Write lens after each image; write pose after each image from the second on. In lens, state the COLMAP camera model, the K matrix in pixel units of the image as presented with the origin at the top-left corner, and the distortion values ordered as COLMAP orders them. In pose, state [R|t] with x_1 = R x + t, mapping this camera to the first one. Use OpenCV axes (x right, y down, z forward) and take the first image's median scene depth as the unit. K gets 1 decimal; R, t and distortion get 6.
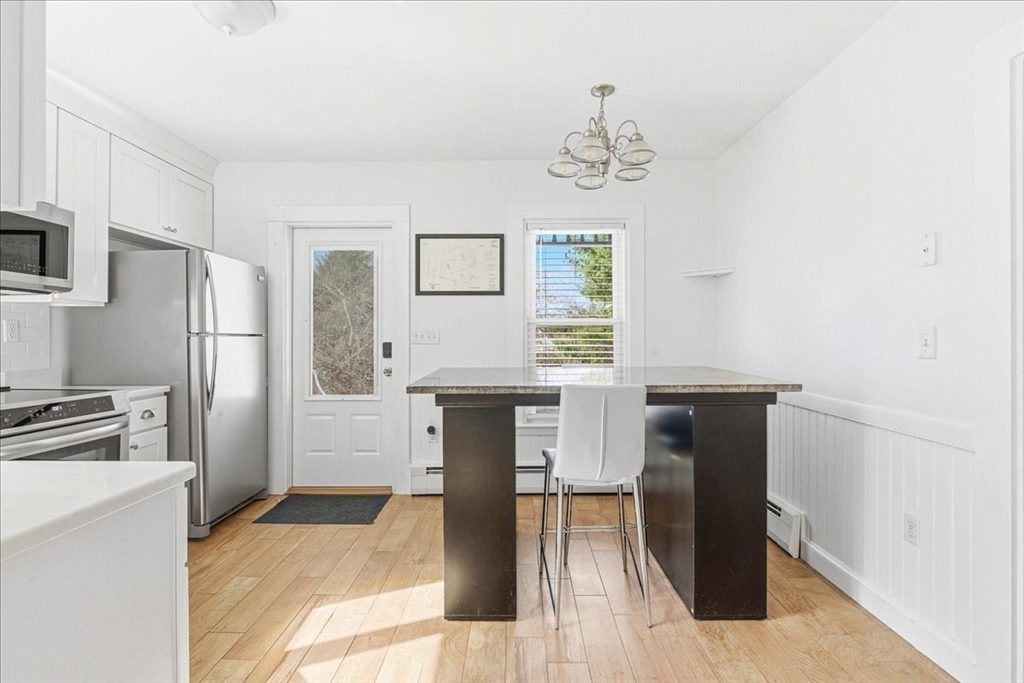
lens RADIAL K [[469.6, 0, 517.2], [0, 469.6, 342.1], [0, 0, 1]] dist [-0.002477, 0.000202]
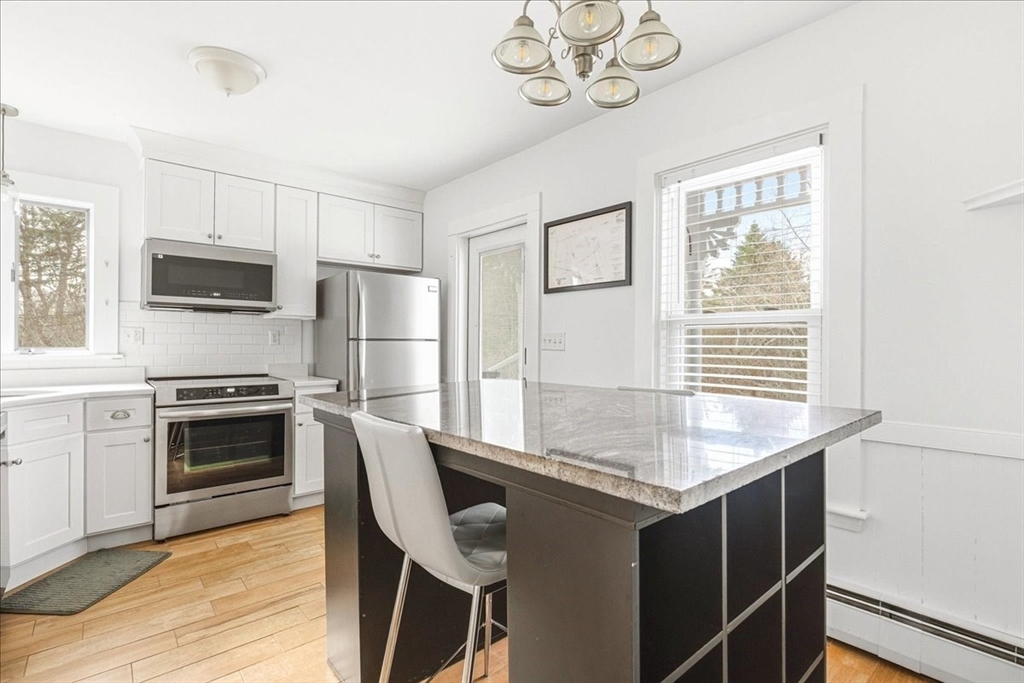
lens RADIAL K [[482.0, 0, 504.8], [0, 482.0, 343.2], [0, 0, 1]] dist [-0.006307, 0.003111]
pose [[0.665066, 0.004029, -0.746774, 0.402680], [-0.009666, 0.999948, -0.003213, -0.005249], [0.746722, 0.009355, 0.665070, 0.357400]]
